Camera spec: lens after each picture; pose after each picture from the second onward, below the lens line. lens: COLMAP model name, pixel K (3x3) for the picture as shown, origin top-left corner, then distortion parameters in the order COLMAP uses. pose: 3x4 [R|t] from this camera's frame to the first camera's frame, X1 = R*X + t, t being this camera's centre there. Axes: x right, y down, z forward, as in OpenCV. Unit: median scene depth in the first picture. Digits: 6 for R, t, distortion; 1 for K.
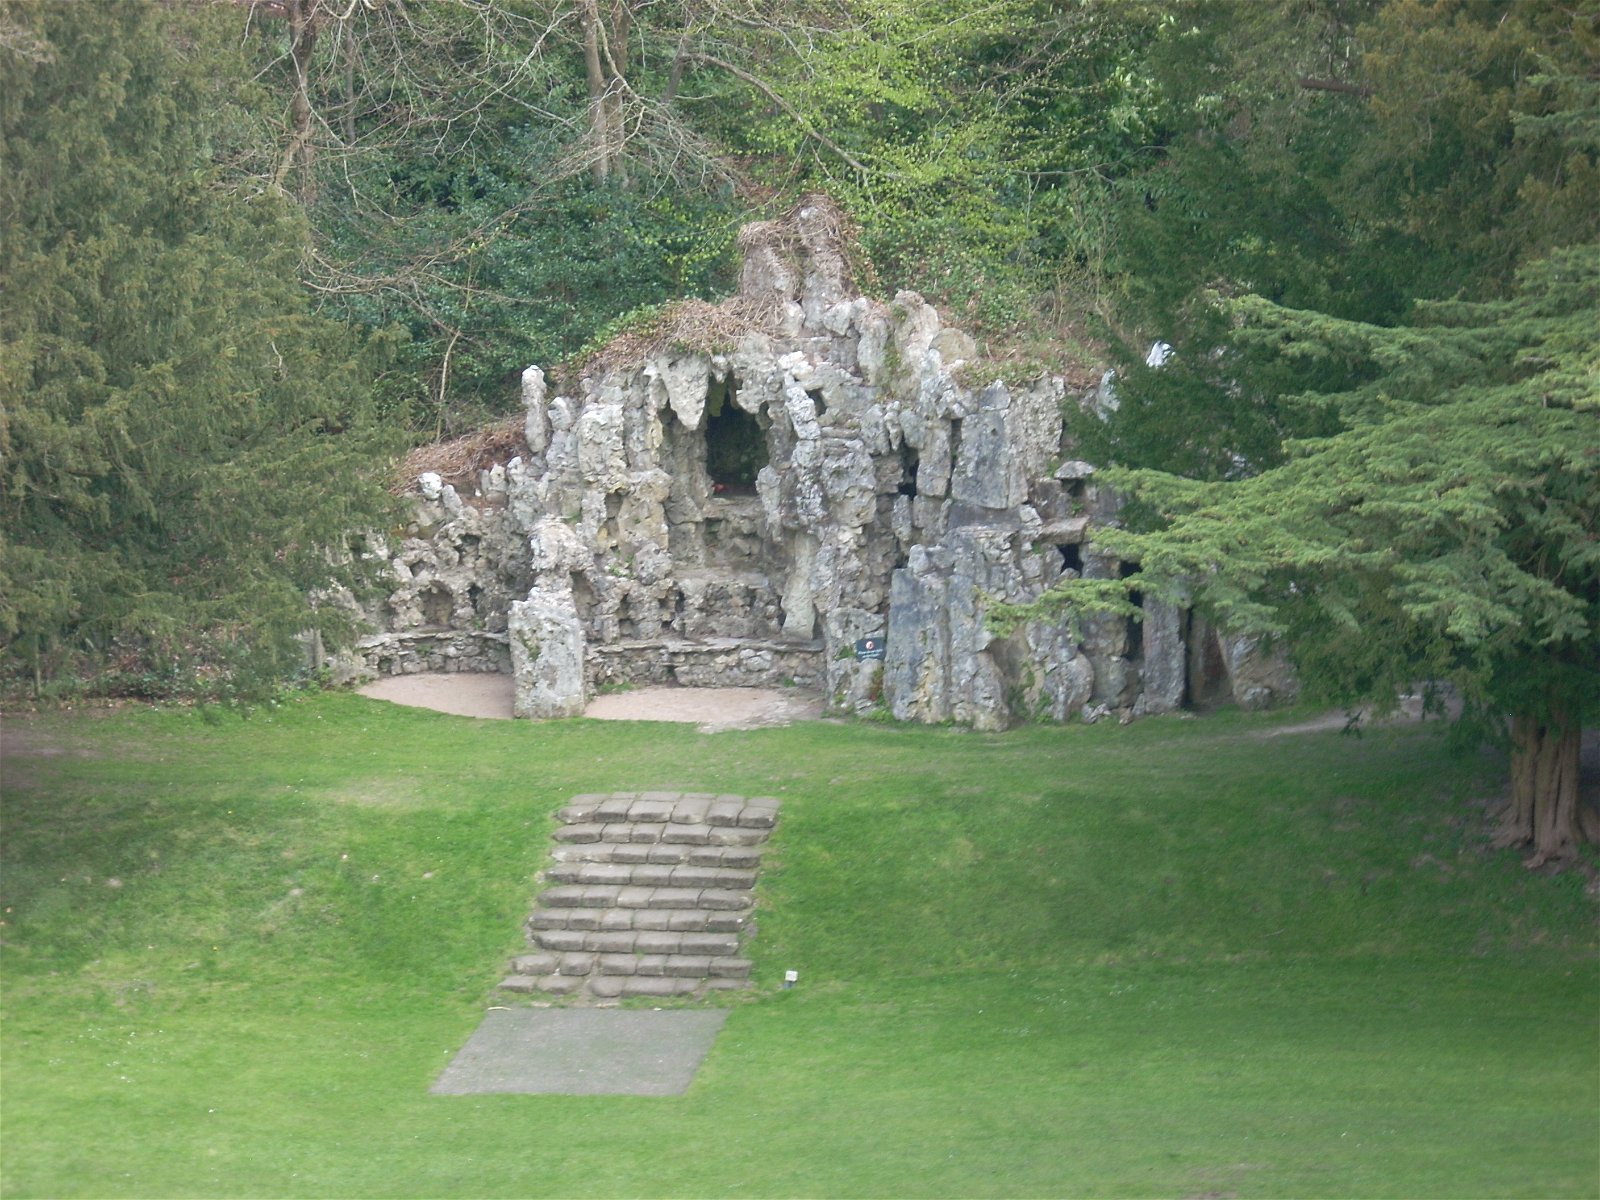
lens RADIAL K [[1777.1, 0, 800.0], [0, 1777.1, 600.0], [0, 0, 1]] dist [0.009046, 0.020087]
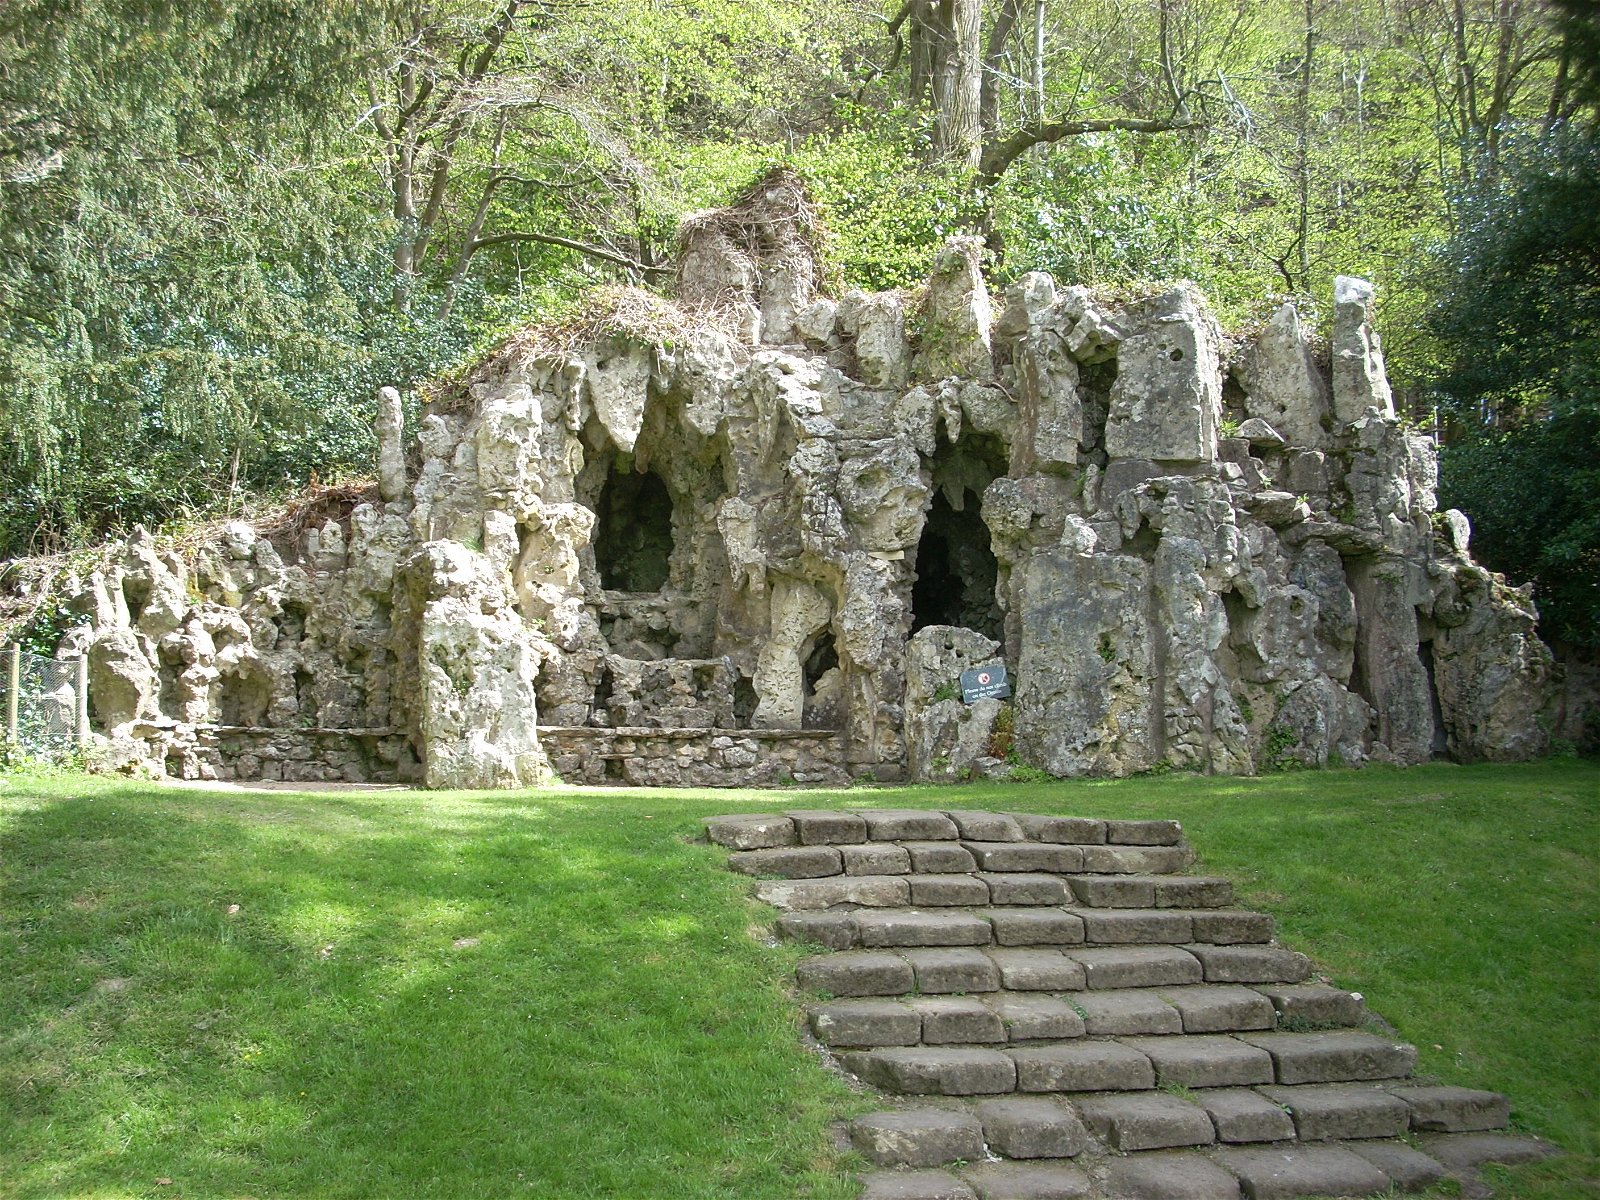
lens RADIAL K [[1512.3, 0, 800.1], [0, 1512.3, 622.9], [0, 0, 1]] dist [-0.104126, 0.004904]
pose [[0.974019, 0.023910, 0.225202, -0.135489], [0.018114, 0.983000, -0.182709, 0.093508], [-0.225742, 0.182041, 0.957027, 0.417997]]
